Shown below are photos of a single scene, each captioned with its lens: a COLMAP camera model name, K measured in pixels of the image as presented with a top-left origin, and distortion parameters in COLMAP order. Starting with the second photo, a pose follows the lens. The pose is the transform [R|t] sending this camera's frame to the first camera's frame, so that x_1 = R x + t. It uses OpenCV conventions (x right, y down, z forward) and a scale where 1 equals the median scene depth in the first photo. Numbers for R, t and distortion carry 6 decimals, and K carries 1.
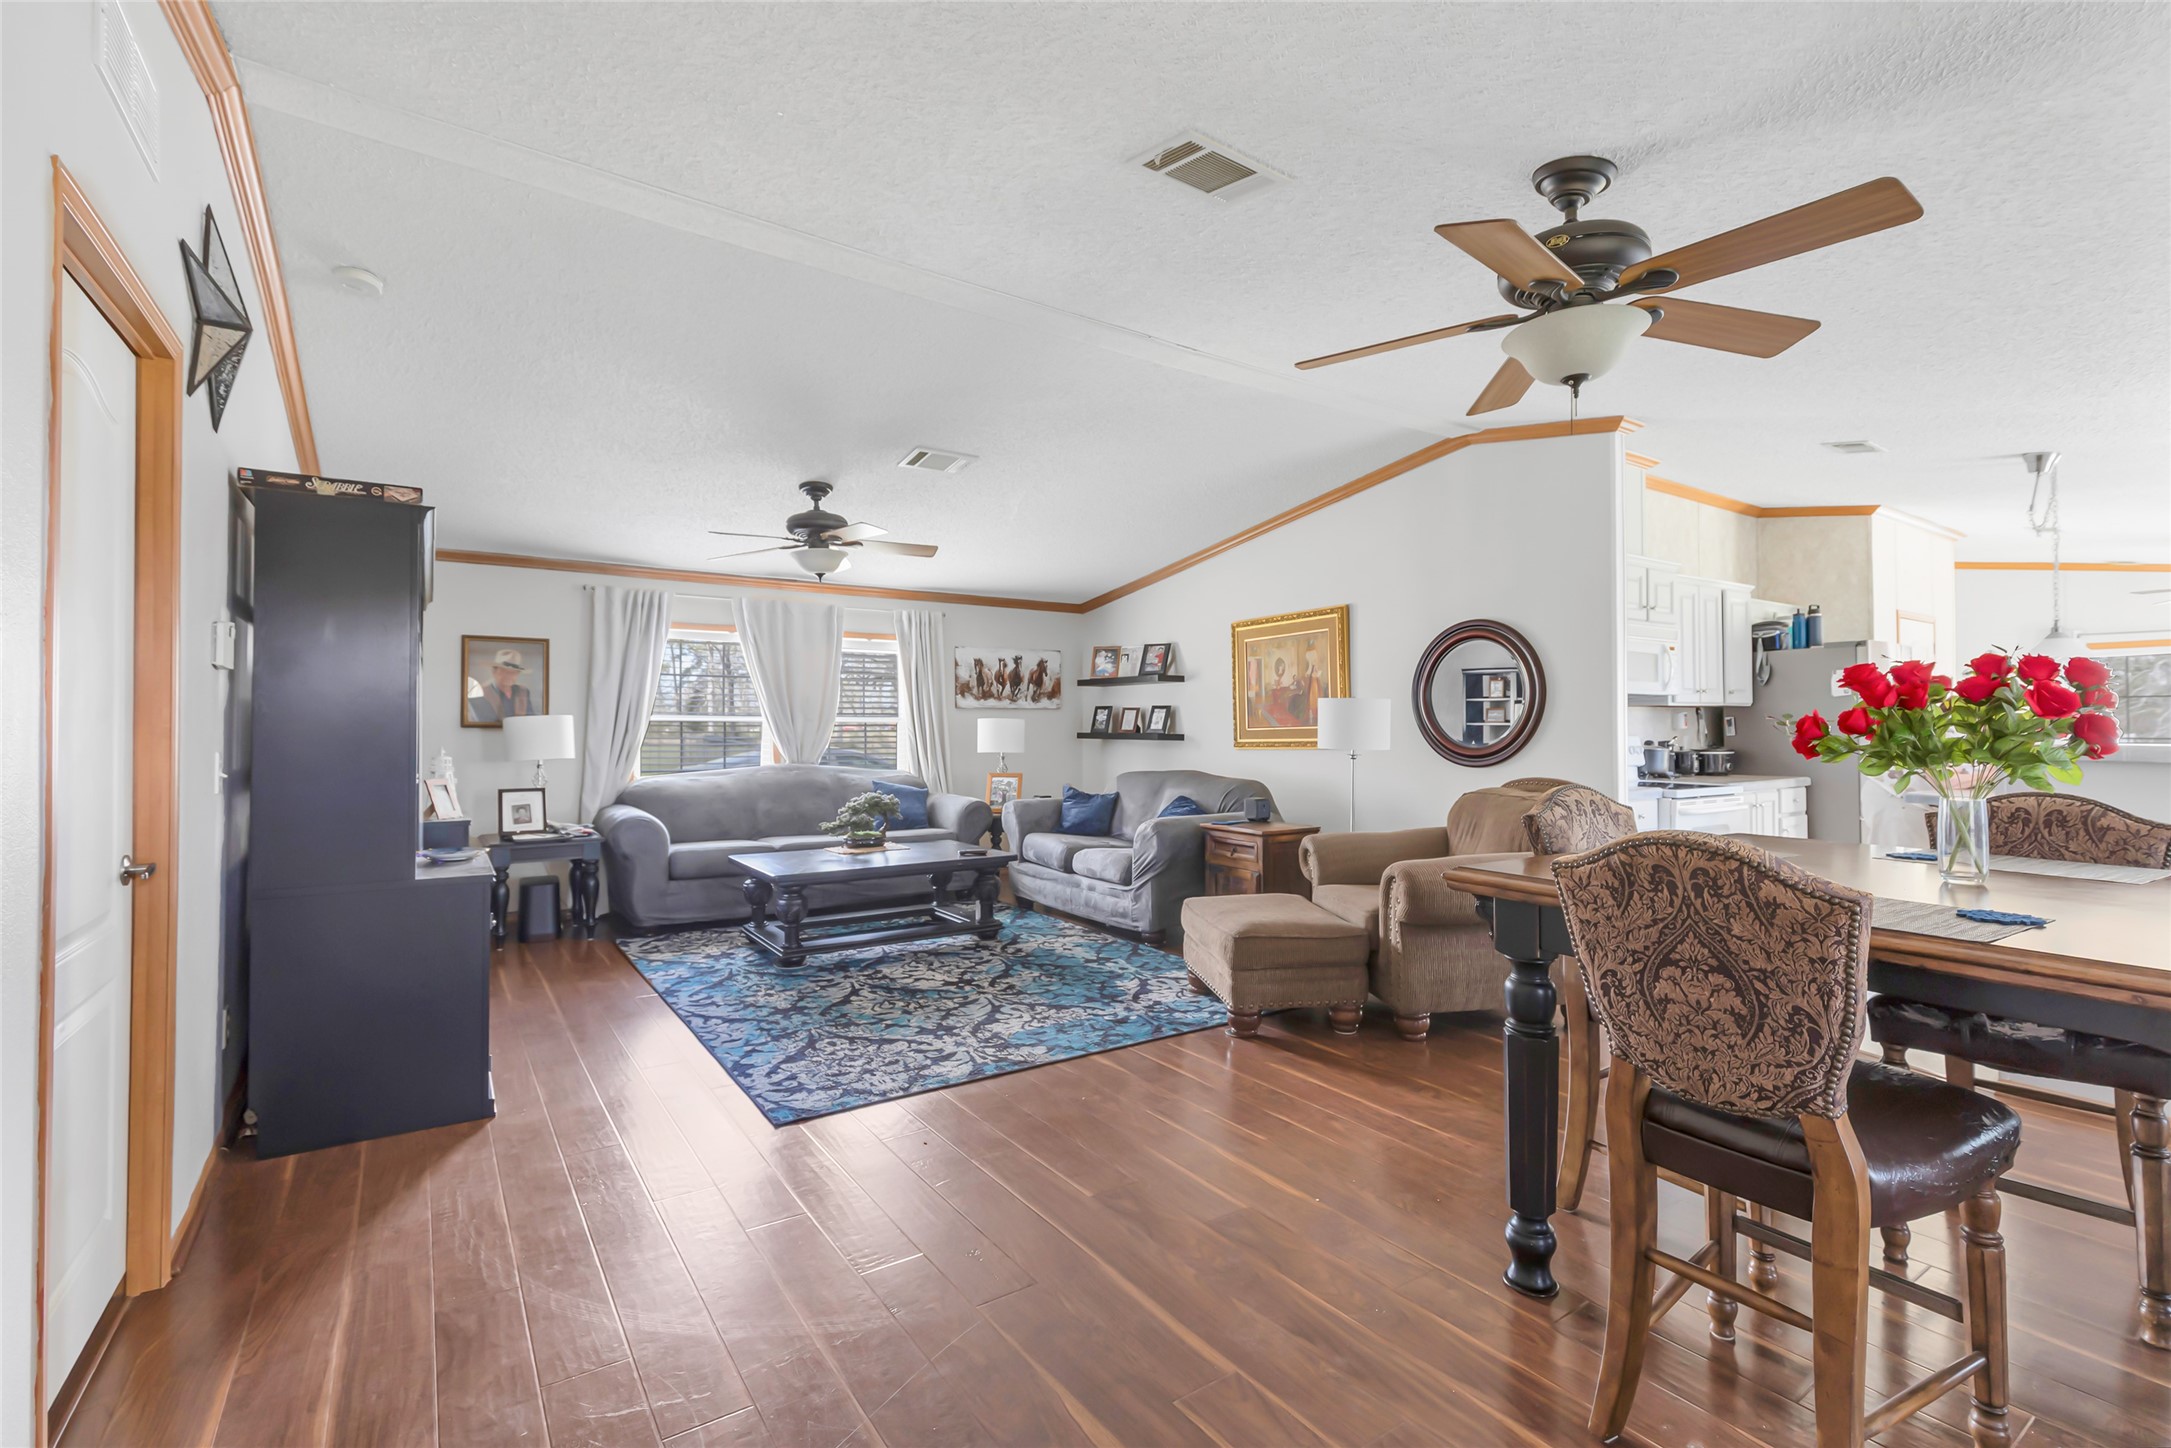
lens RADIAL K [[981.9, 0, 1110.4], [0, 981.9, 698.2], [0, 0, 1]] dist [0.007487, -0.003558]
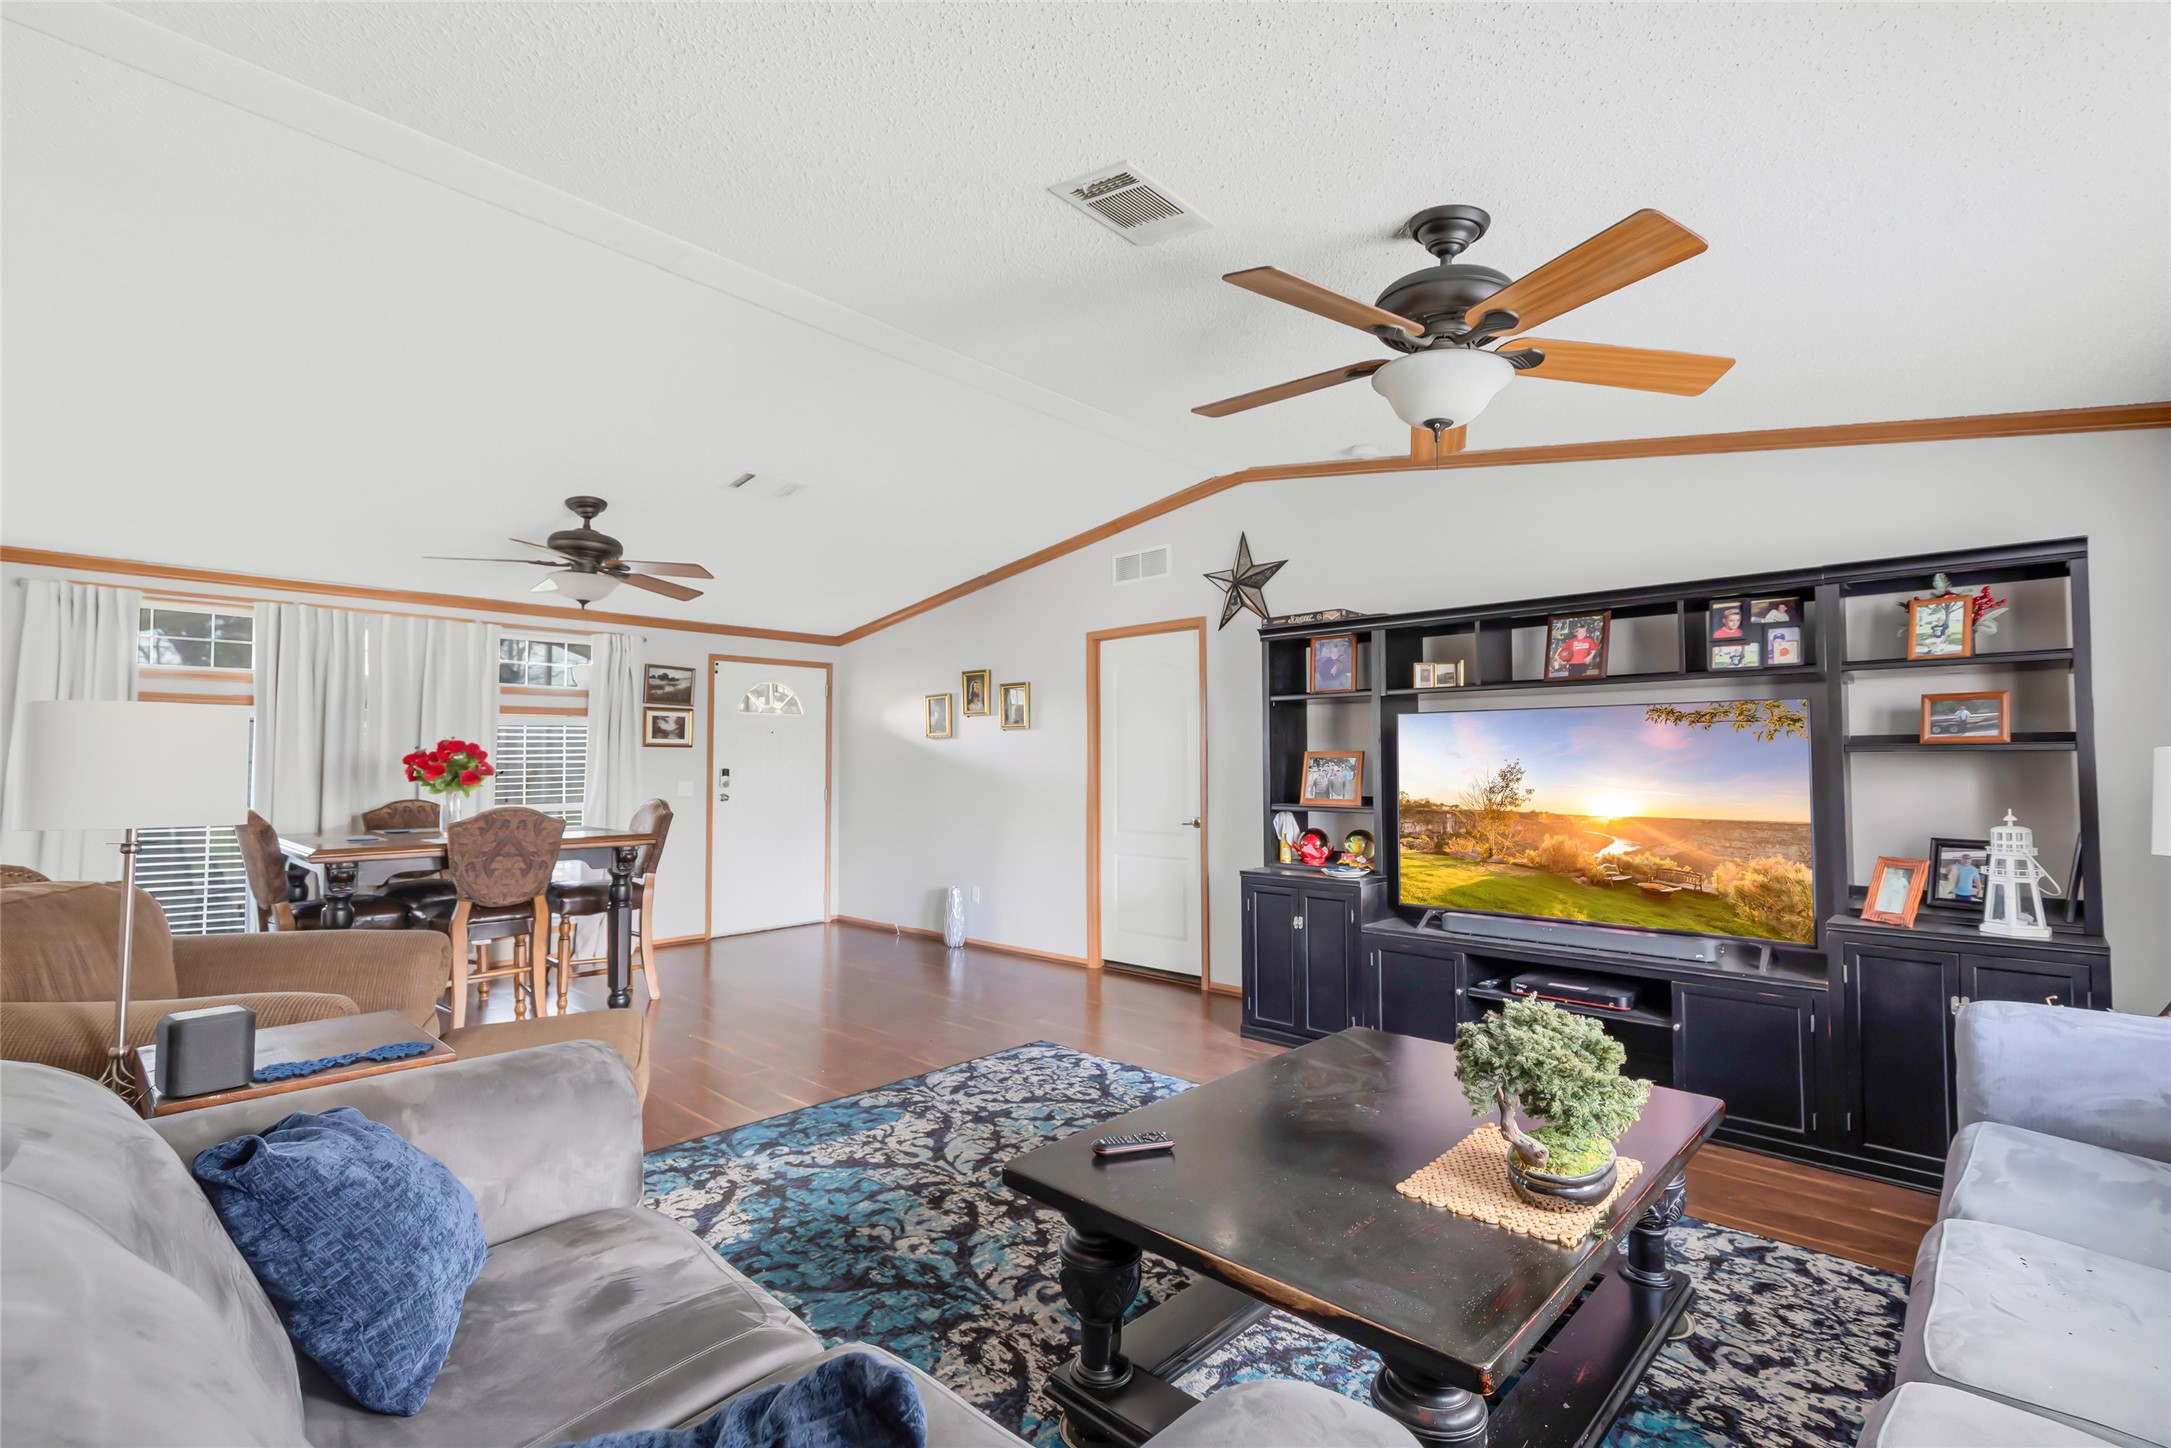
lens RADIAL K [[981.9, 0, 1092.7], [0, 981.9, 732.7], [0, 0, 1]] dist [0.007487, -0.003558]
pose [[-0.976340, -0.008708, -0.216068, -0.052238], [0.005074, 0.997991, -0.063151, 0.036741], [0.216184, -0.062754, -0.974334, 1.372509]]
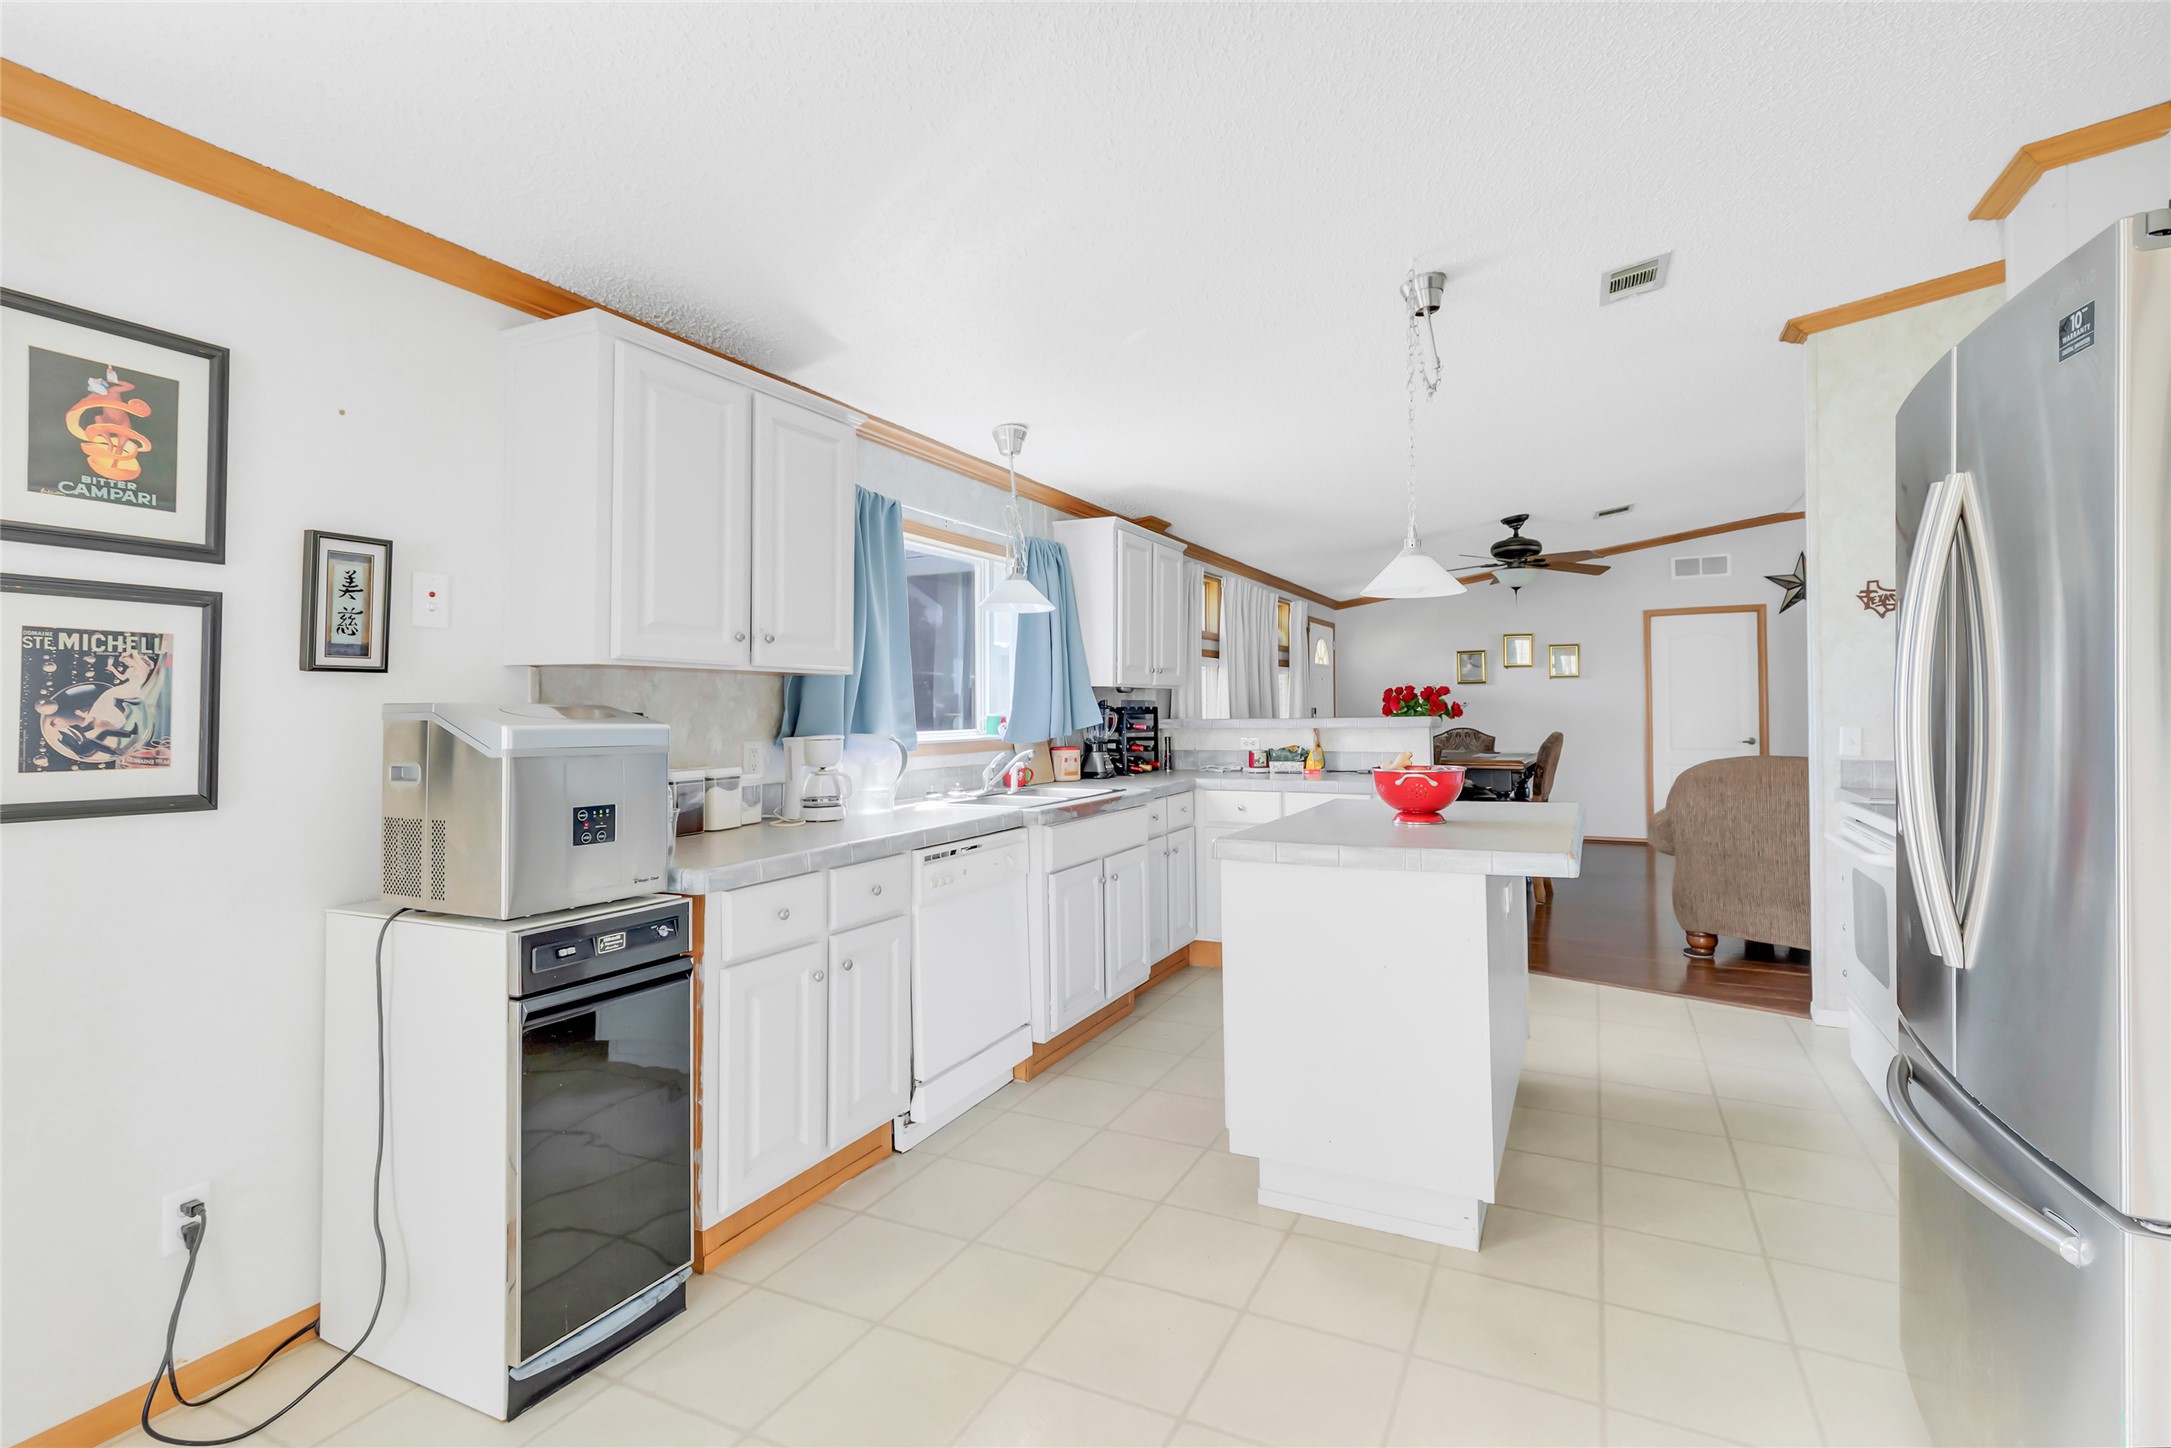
lens RADIAL K [[981.9, 0, 1130.9], [0, 981.9, 694.5], [0, 0, 1]] dist [0.007487, -0.003558]
pose [[-0.869703, -0.002537, -0.493569, 1.233075], [0.020151, 0.998971, -0.040643, 0.036593], [0.493164, -0.045293, -0.868757, 1.256744]]
